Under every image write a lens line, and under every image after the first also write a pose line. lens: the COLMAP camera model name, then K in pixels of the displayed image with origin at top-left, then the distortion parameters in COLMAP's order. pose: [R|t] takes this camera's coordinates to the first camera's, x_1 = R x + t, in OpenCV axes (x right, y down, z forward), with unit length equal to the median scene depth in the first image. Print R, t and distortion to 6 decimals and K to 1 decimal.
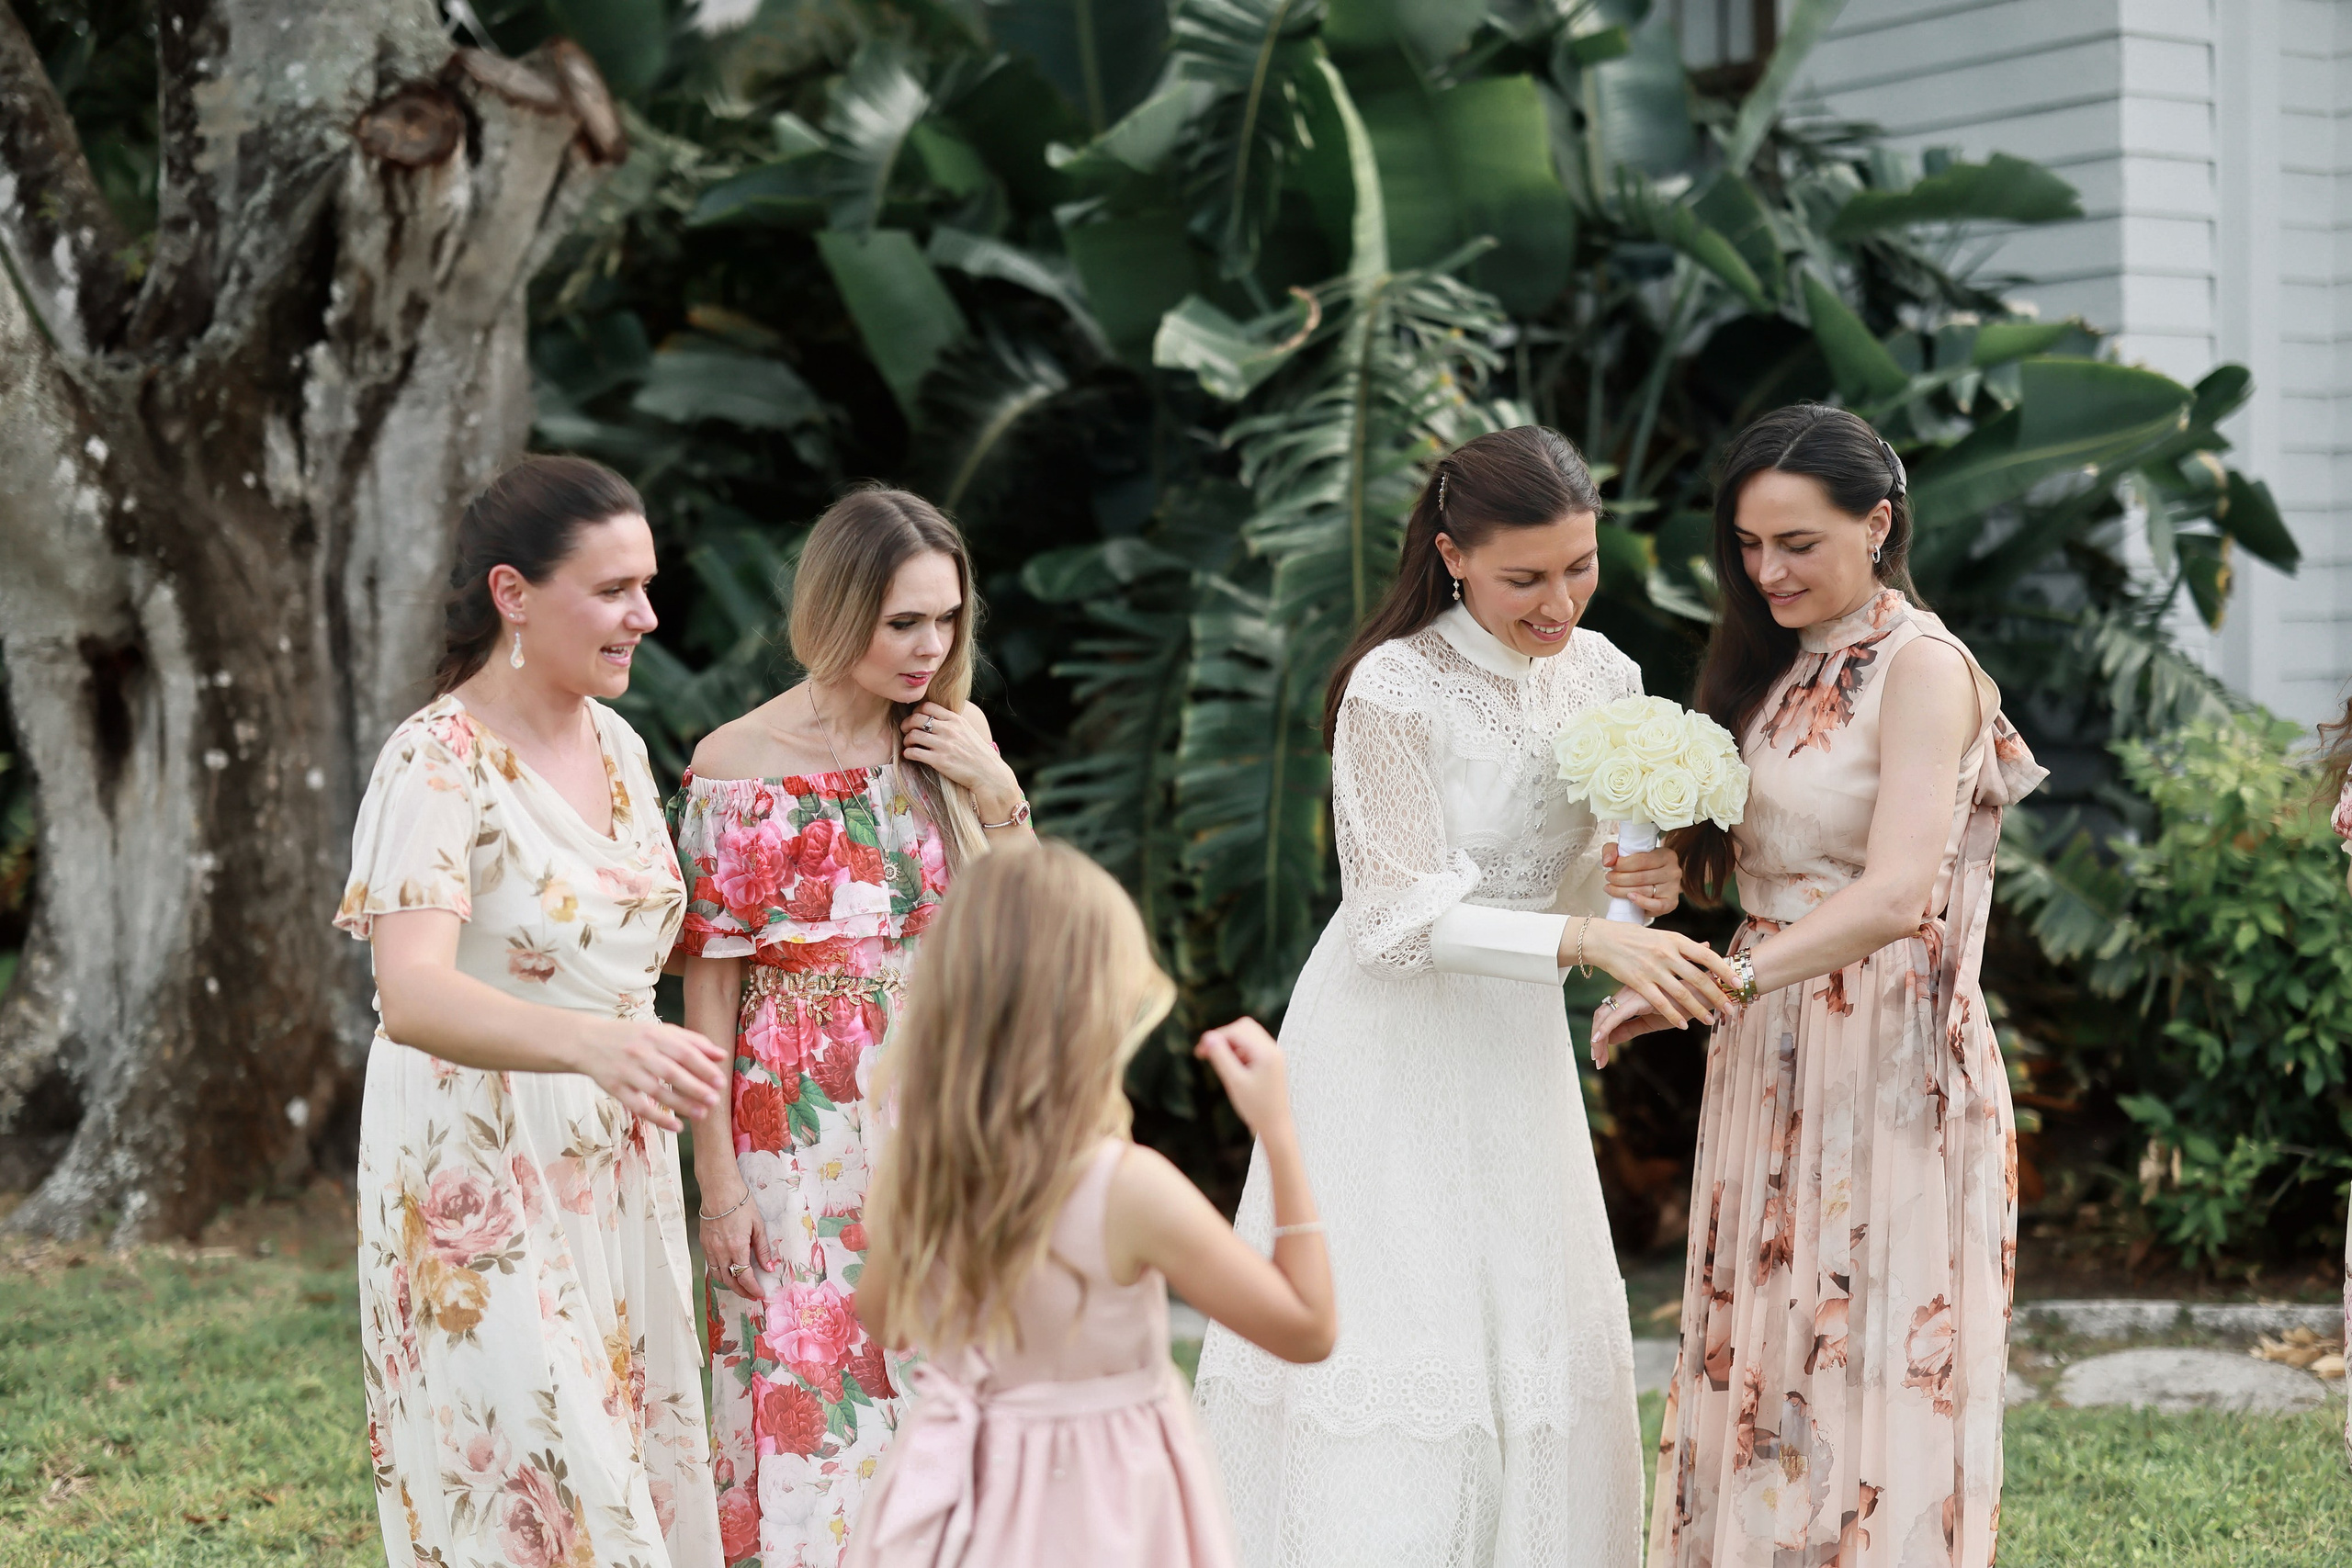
lens RADIAL K [[3371.2, 0, 1163.2], [0, 3371.2, 801.0], [0, 0, 1]] dist [0.007514, 0.000000]
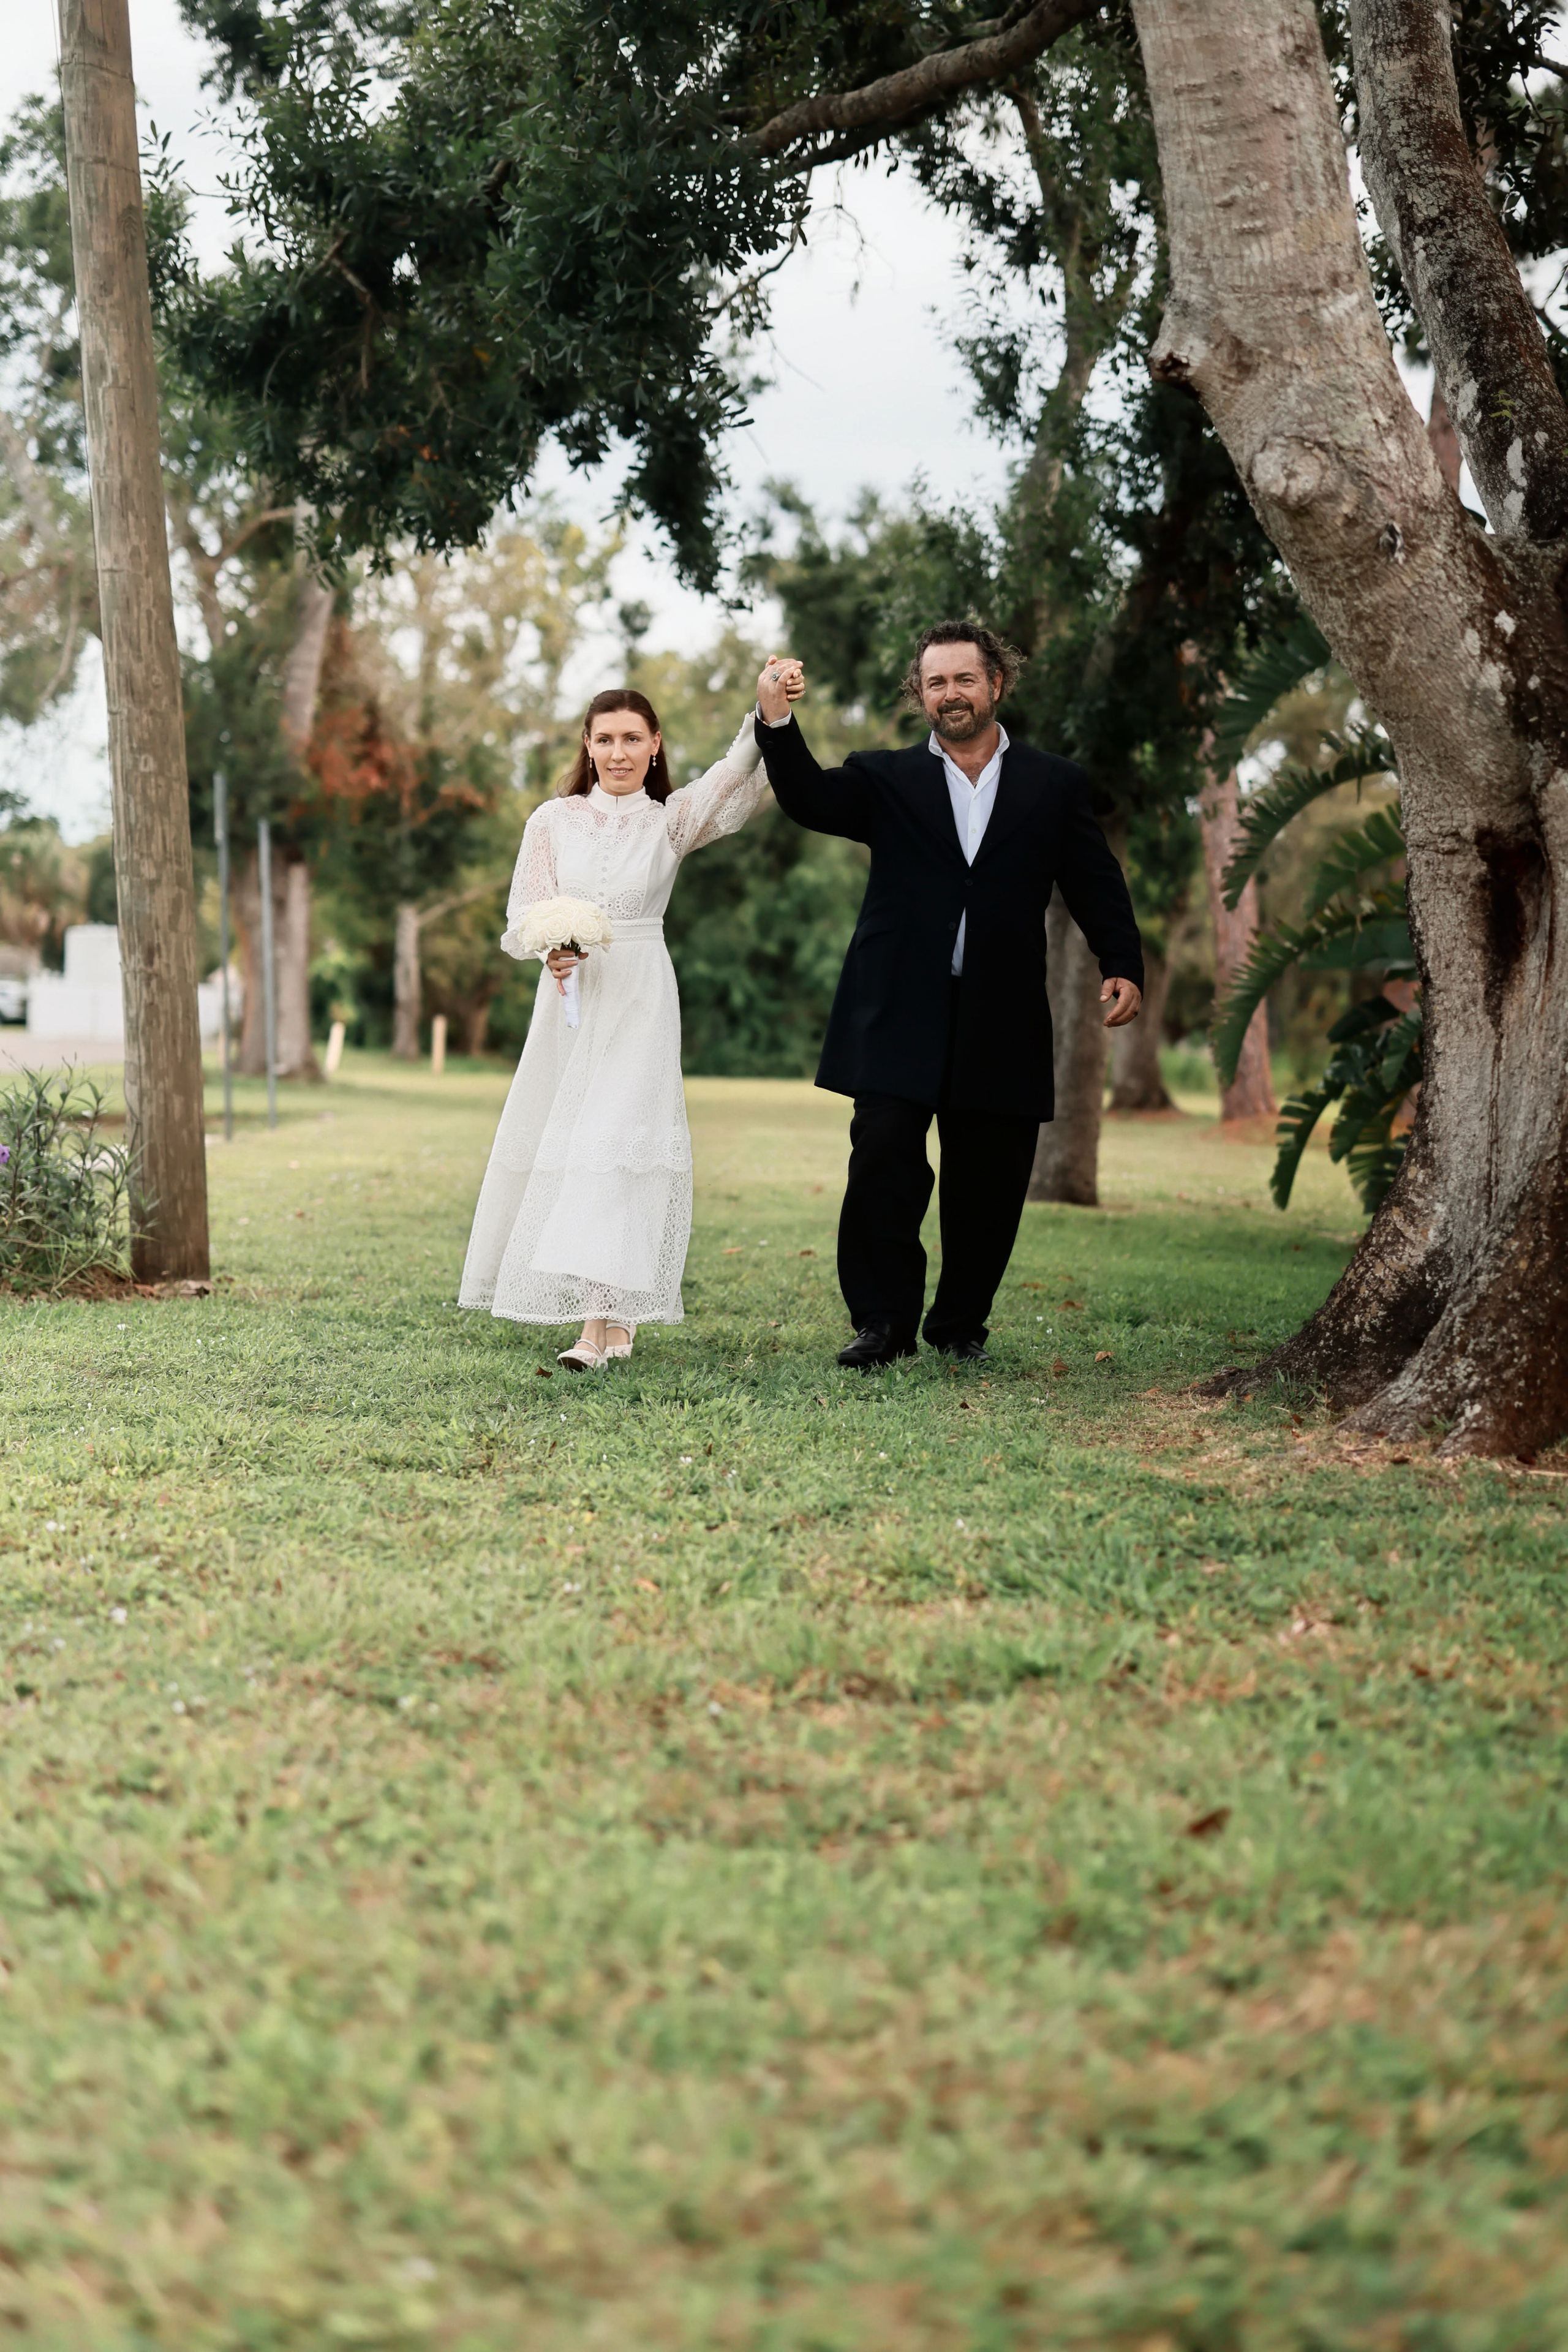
lens RADIAL K [[3371.5, 0, 876.8], [0, 3371.5, 1157.4], [0, 0, 1]] dist [0.007514, 0.000000]
pose [[0.853282, 0.075712, -0.515924, 0.035291], [-0.093776, 0.995553, -0.008997, 0.069010], [0.512948, 0.056059, 0.856587, 0.094406]]
